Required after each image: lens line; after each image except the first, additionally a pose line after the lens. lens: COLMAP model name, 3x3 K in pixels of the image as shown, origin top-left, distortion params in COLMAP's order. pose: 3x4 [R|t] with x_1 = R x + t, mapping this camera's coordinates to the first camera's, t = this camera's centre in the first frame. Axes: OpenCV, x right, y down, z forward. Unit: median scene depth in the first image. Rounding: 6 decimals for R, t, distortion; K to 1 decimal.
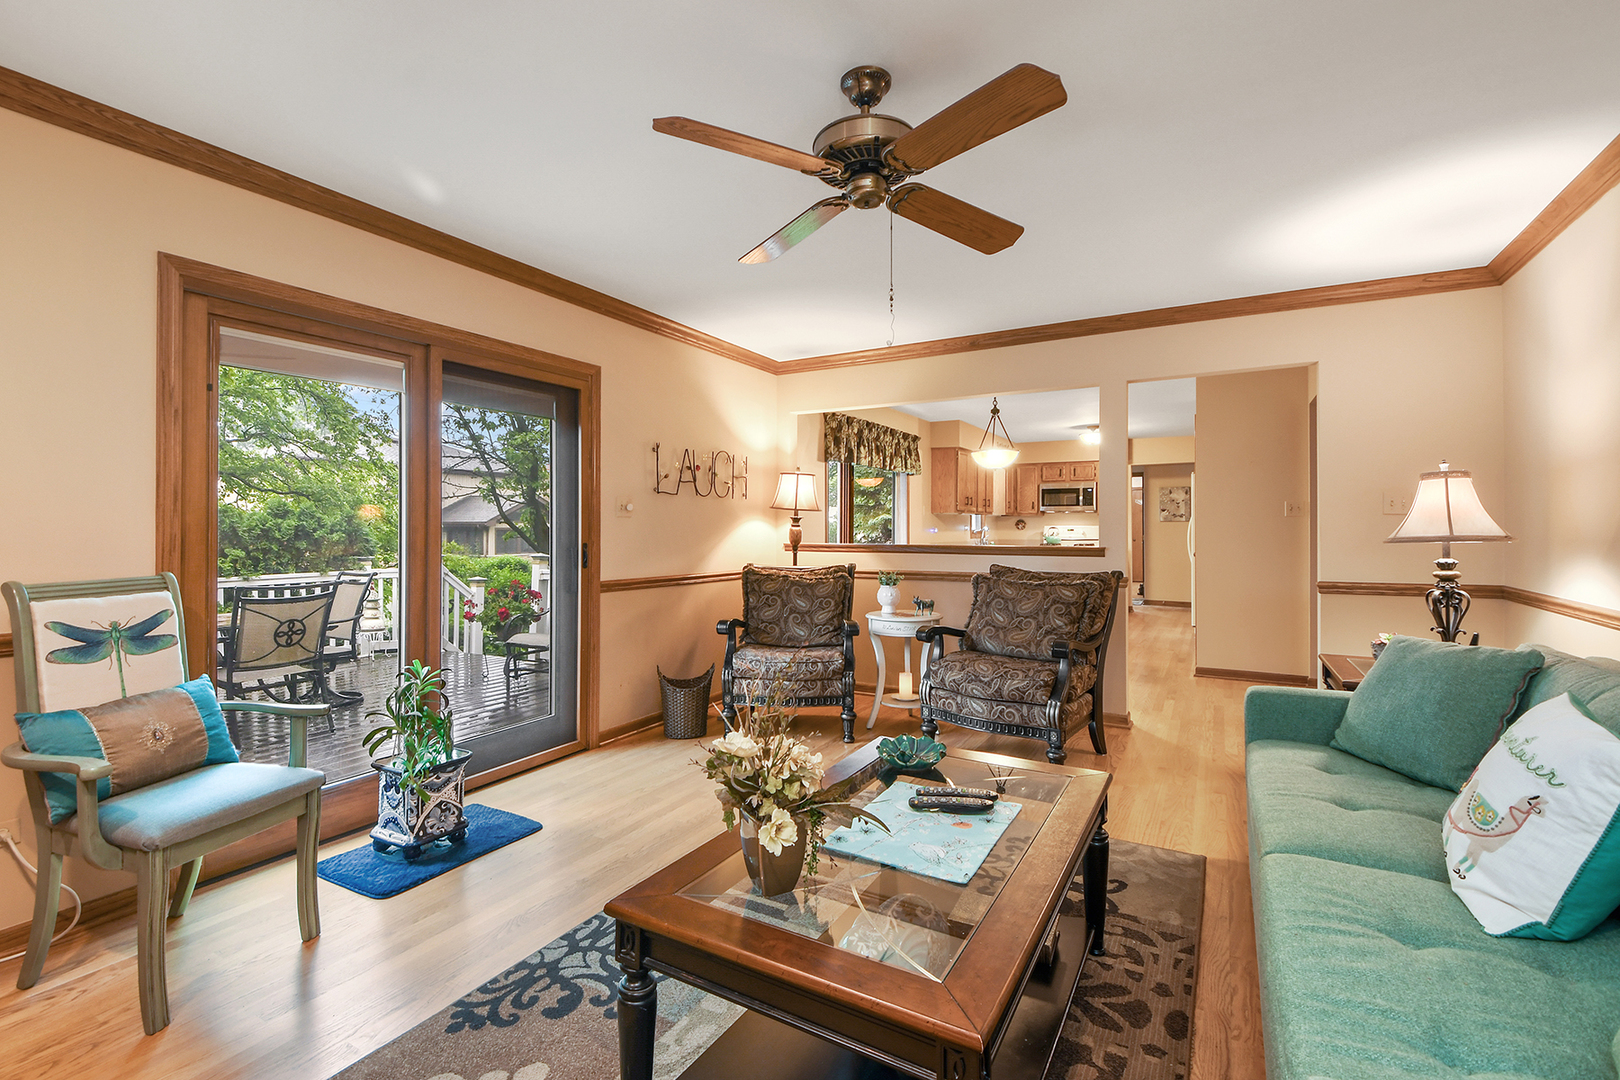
lens RADIAL K [[722.6, 0, 786.5], [0, 722.6, 519.1], [0, 0, 1]] dist [0.007290, -0.007300]
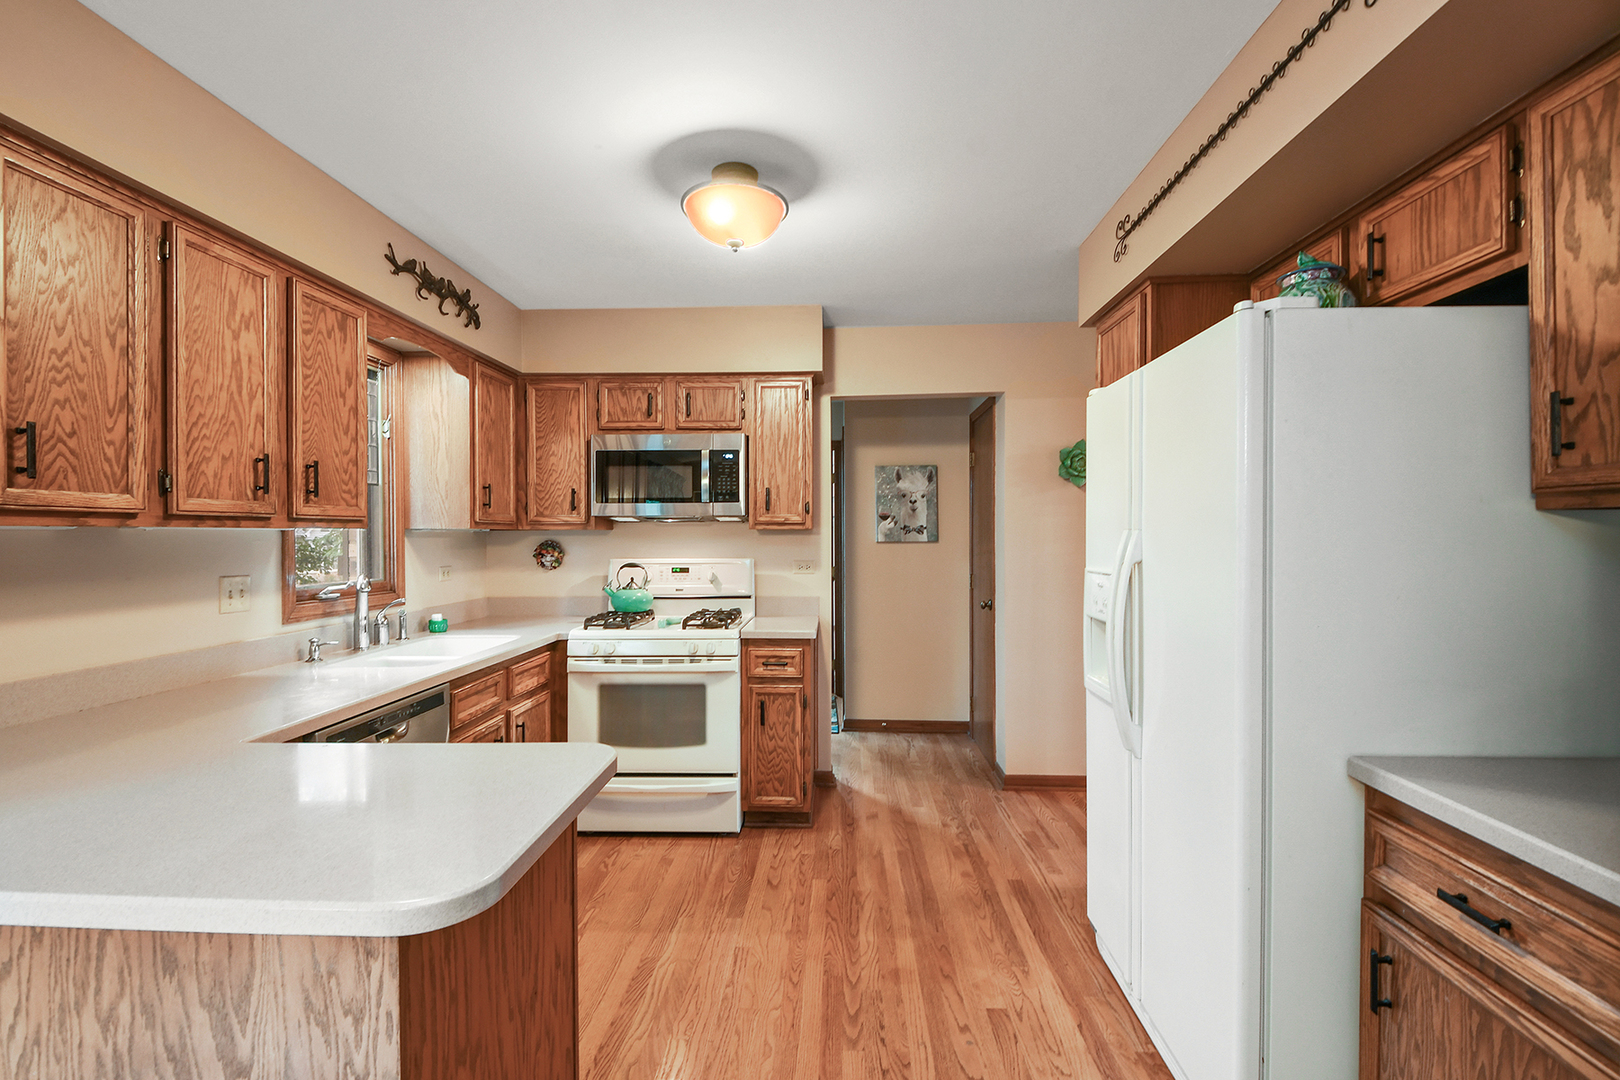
lens RADIAL K [[722.6, 0, 809.0], [0, 722.6, 544.5], [0, 0, 1]] dist [0.007290, -0.007300]
pose [[0.880193, -0.009610, 0.474518, 0.275250], [-0.002808, 0.999672, 0.025454, -0.006907], [-0.474607, -0.023737, 0.879878, 0.645898]]
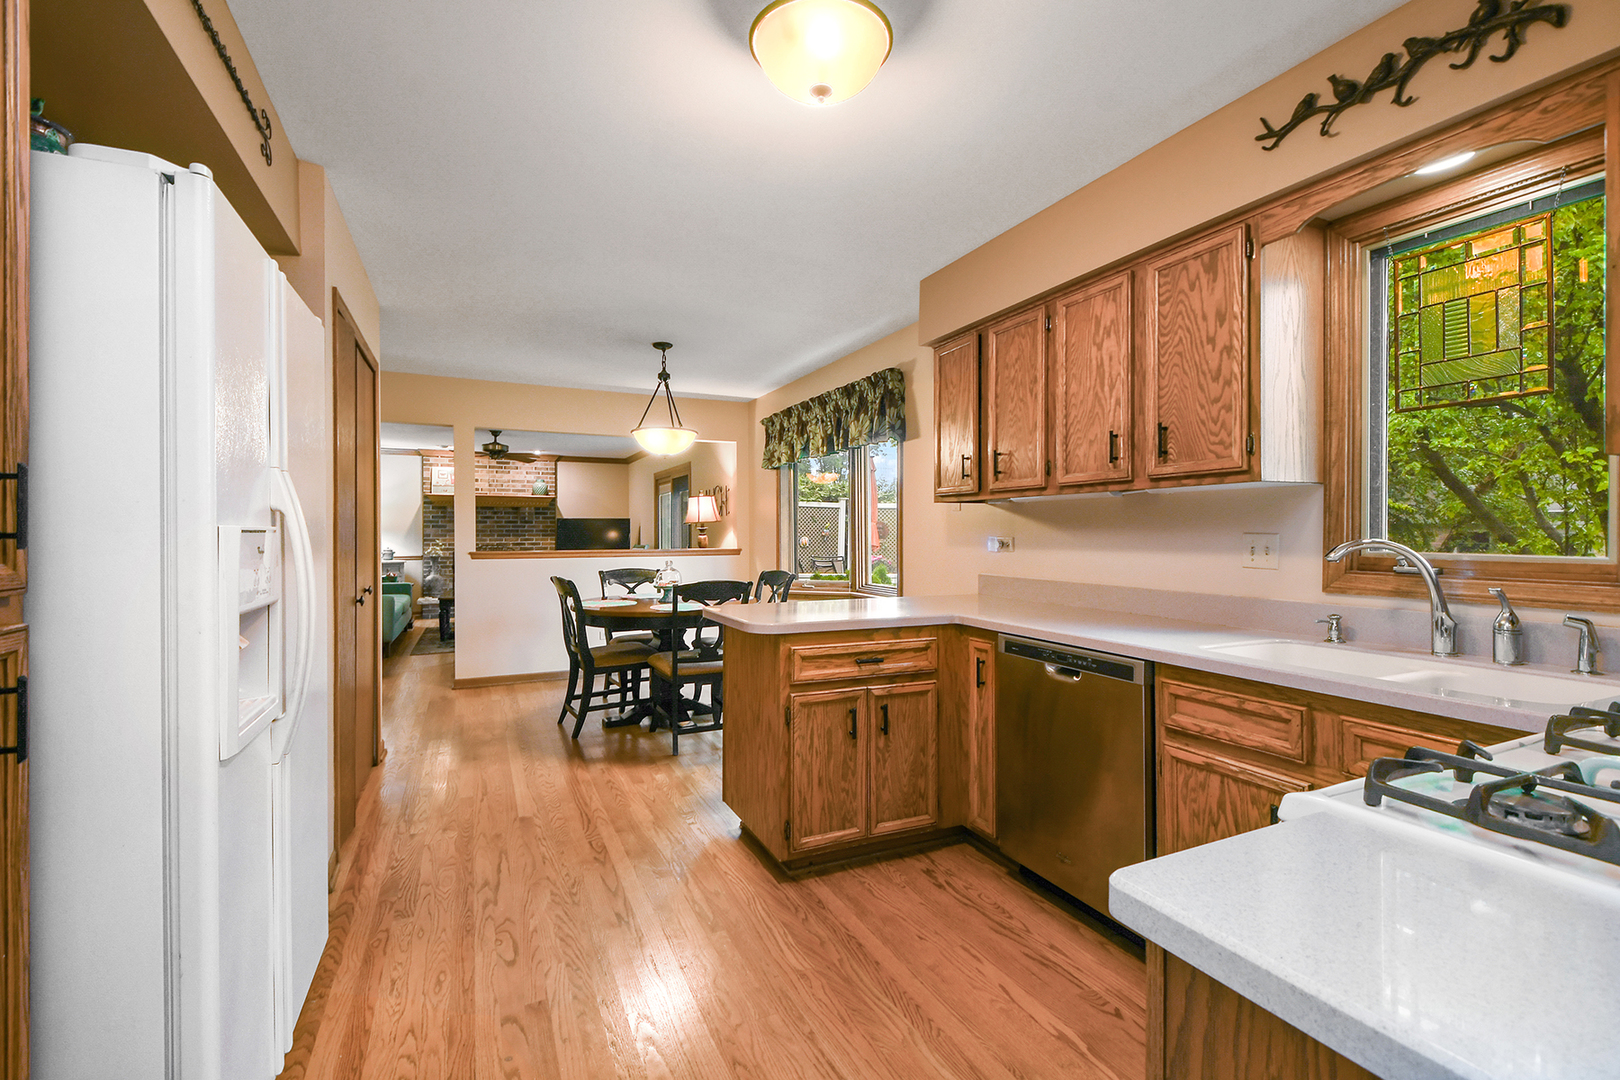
lens RADIAL K [[722.6, 0, 817.2], [0, 722.6, 535.6], [0, 0, 1]] dist [0.007290, -0.007300]
pose [[-0.557324, 0.001029, -0.830294, 0.483328], [0.010819, 0.999923, -0.006022, 0.008769], [0.830224, -0.012339, -0.557293, 0.923060]]
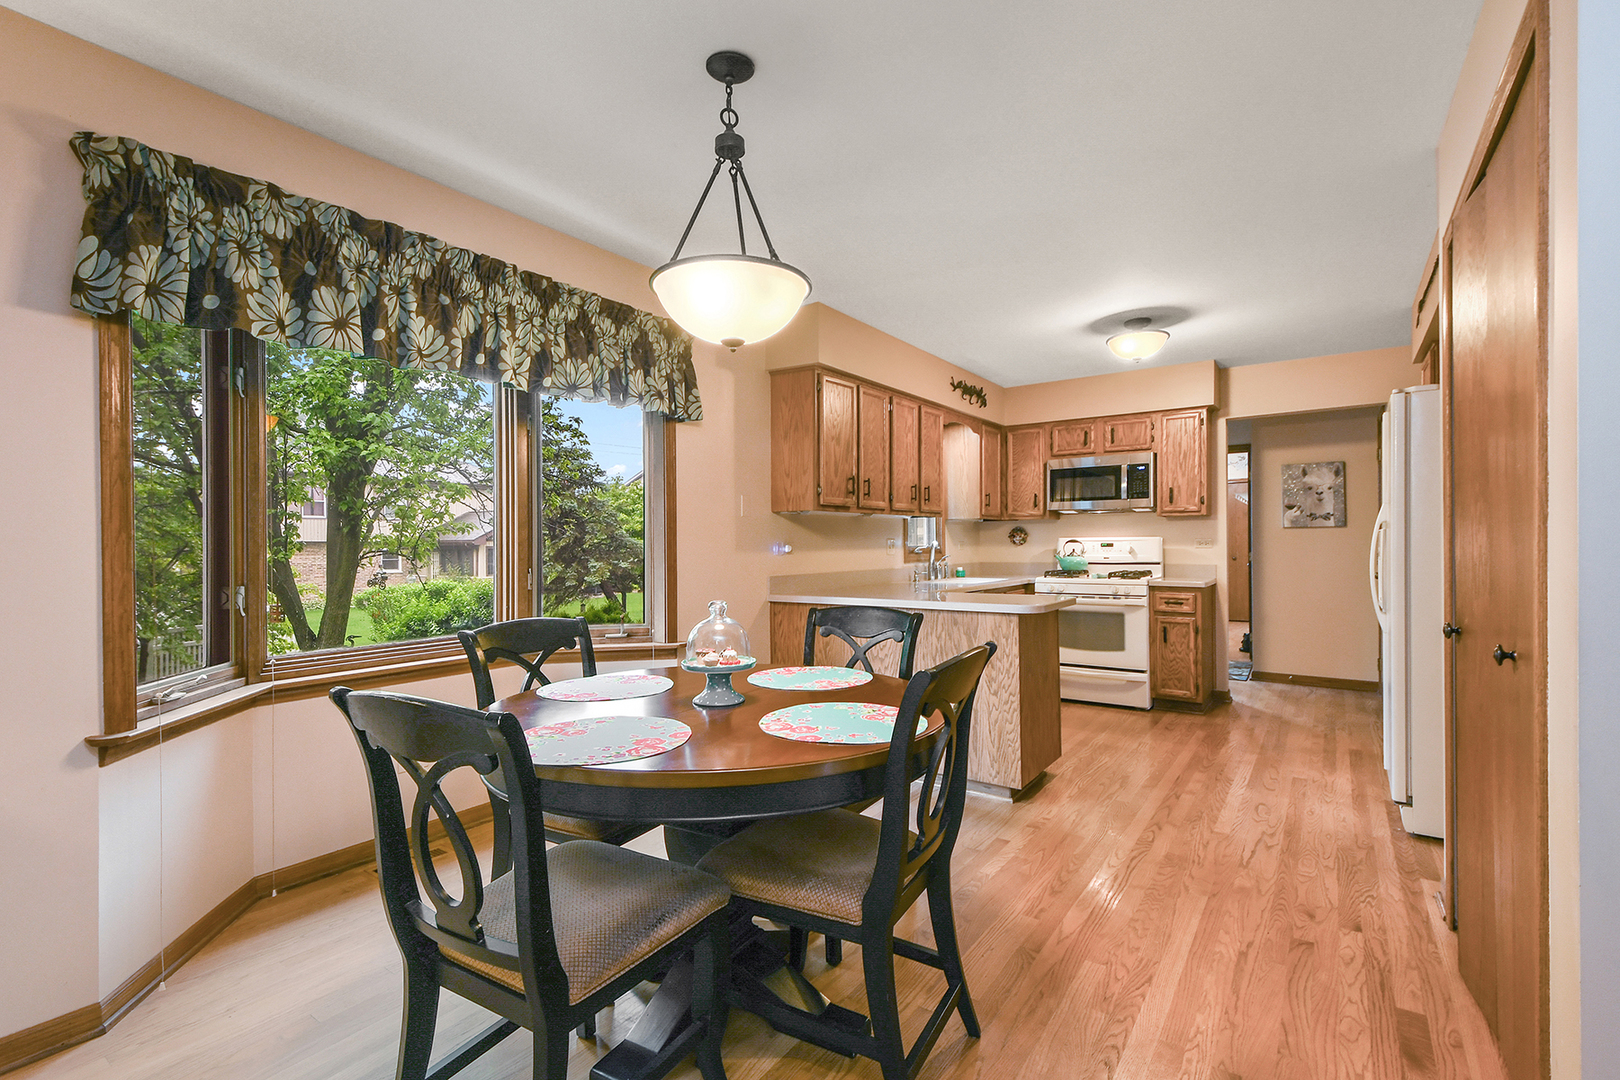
lens RADIAL K [[722.6, 0, 781.9], [0, 722.6, 541.8], [0, 0, 1]] dist [0.007290, -0.007300]
pose [[0.993962, -0.007808, -0.109449, 0.208426], [0.008835, 0.999921, 0.008908, 0.005555], [0.109371, -0.009821, 0.993952, 0.433051]]
